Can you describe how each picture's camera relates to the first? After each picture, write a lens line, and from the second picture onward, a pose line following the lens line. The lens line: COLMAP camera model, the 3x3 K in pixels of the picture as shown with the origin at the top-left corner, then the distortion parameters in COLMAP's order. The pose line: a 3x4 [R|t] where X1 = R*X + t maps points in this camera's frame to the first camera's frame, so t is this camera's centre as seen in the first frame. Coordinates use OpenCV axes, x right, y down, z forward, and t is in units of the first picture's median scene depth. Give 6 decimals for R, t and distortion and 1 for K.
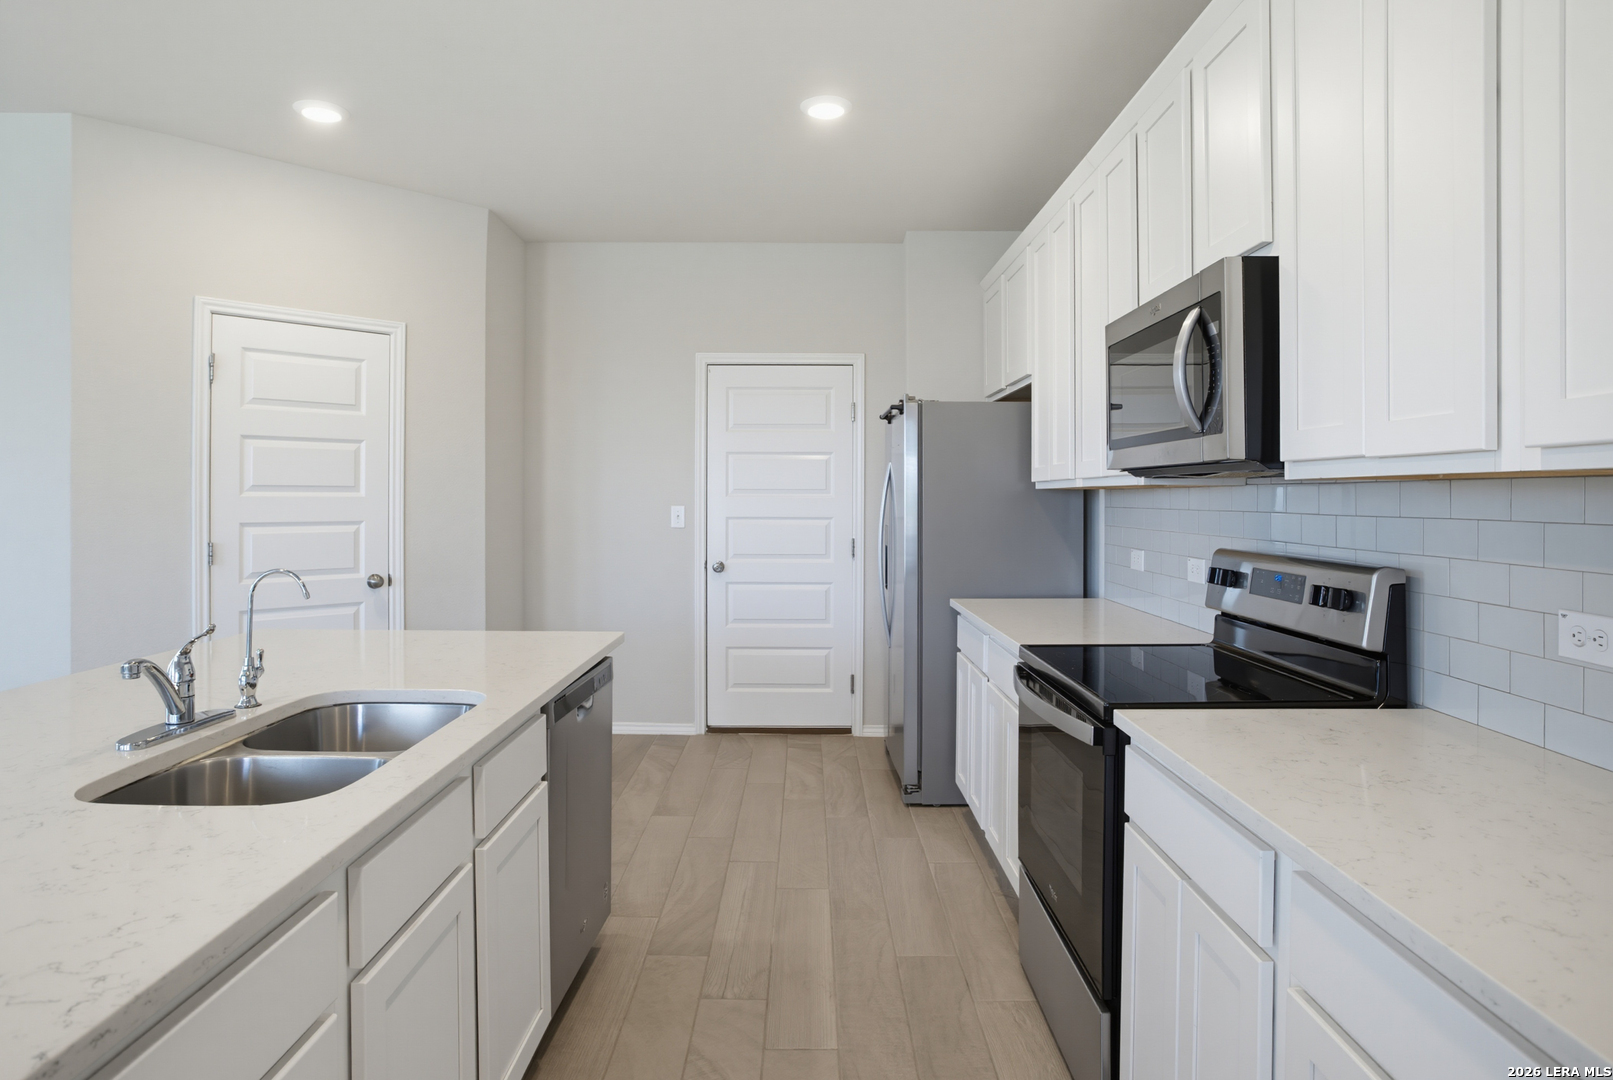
lens RADIAL K [[910.4, 0, 796.4], [0, 910.4, 493.0], [0, 0, 1]] dist [-0.036599, 0.001148]
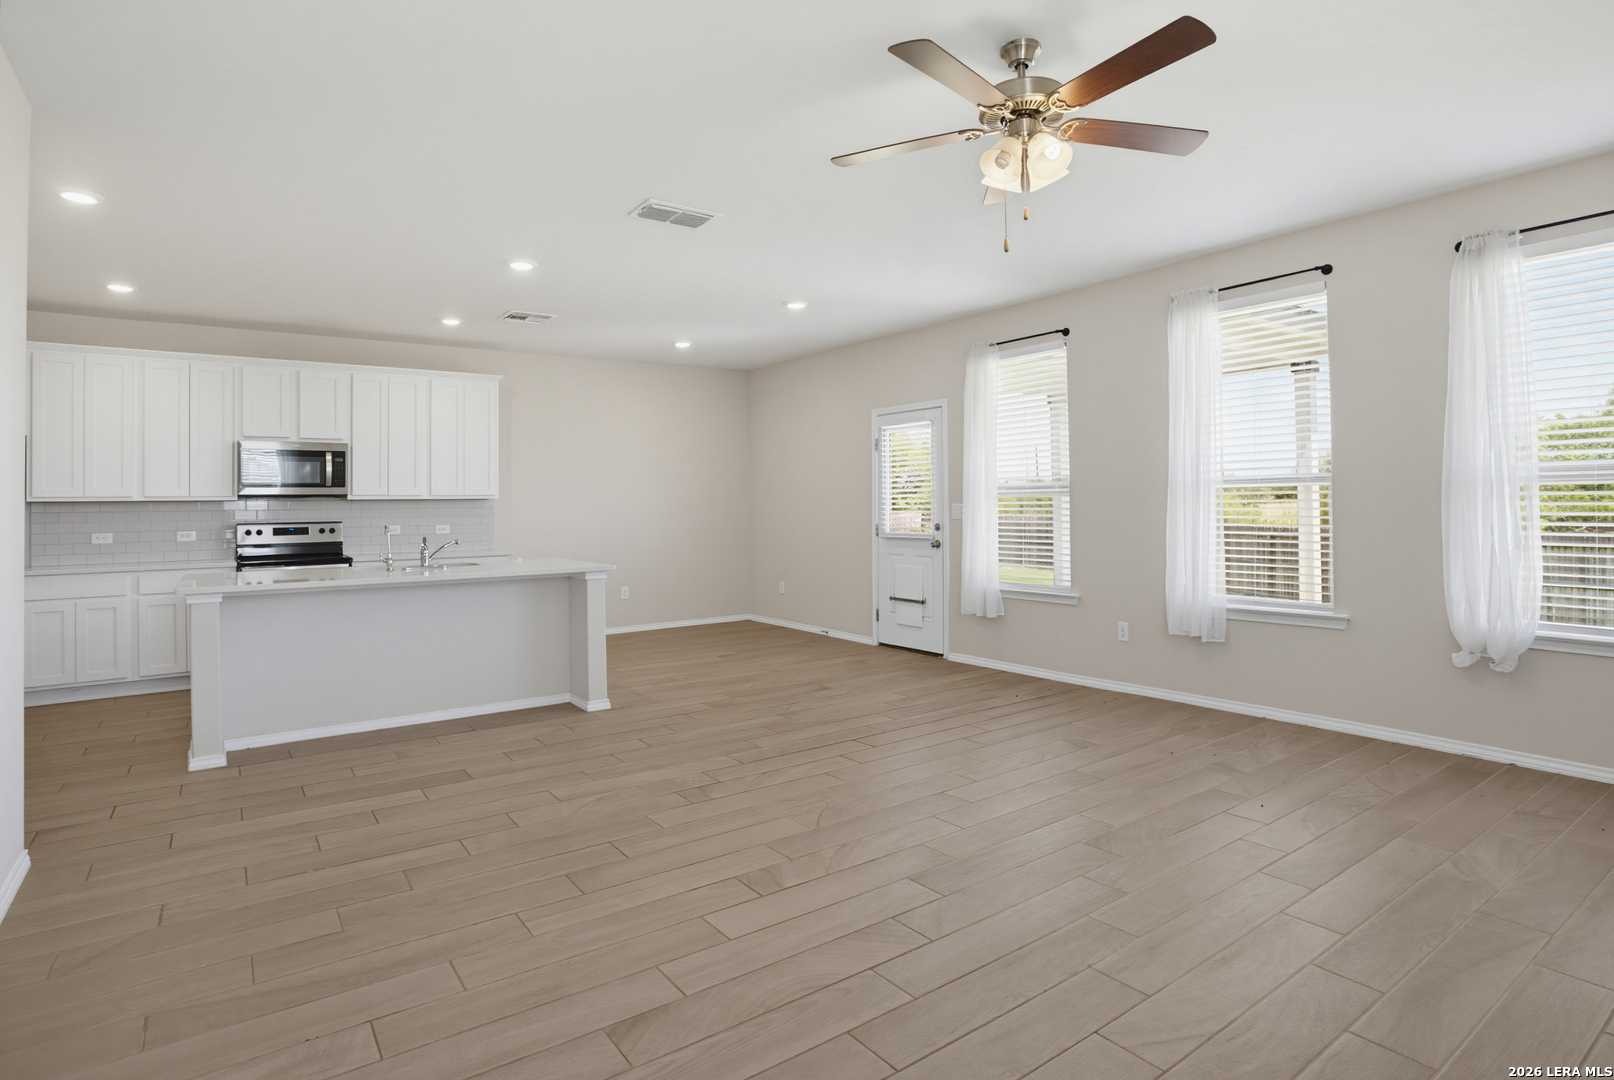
lens RADIAL K [[841.0, 0, 821.8], [0, 841.0, 492.7], [0, 0, 1]] dist [-0.080169, 0.041274]
pose [[-0.600449, 0.020799, 0.799393, -1.667233], [0.010655, 0.999781, -0.018009, 0.019546], [-0.799592, -0.002296, -0.600539, 0.678964]]
